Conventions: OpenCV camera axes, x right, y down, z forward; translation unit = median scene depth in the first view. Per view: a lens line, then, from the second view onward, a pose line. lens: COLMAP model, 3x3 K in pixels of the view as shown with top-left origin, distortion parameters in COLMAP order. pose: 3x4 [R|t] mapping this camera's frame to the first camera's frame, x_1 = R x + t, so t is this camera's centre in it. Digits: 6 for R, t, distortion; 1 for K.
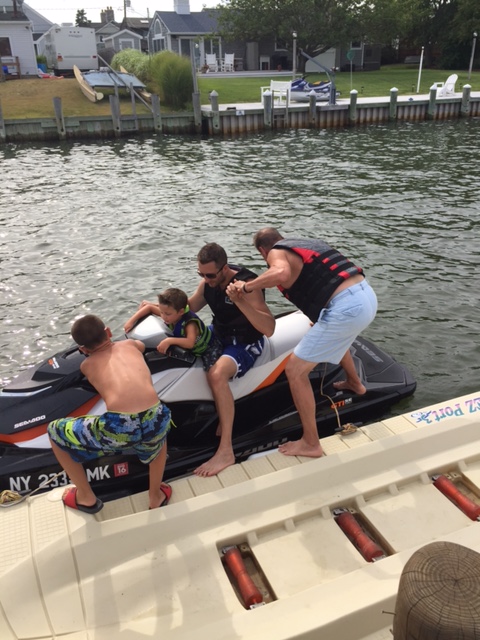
lens RADIAL K [[533.4, 0, 240.0], [0, 533.4, 320.0], [0, 0, 1]] dist [0.036382, -0.000984]
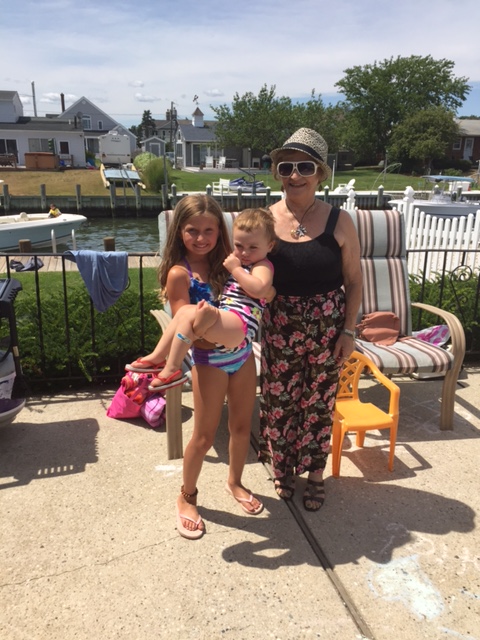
lens RADIAL K [[541.5, 0, 240.0], [0, 541.5, 320.0], [0, 0, 1]] dist [0.002409, 0.000927]
pose [[0.993952, 0.059439, -0.092339, 0.174214], [-0.072377, 0.986960, -0.143773, 0.104637], [0.082590, 0.149587, 0.985293, -0.279845]]
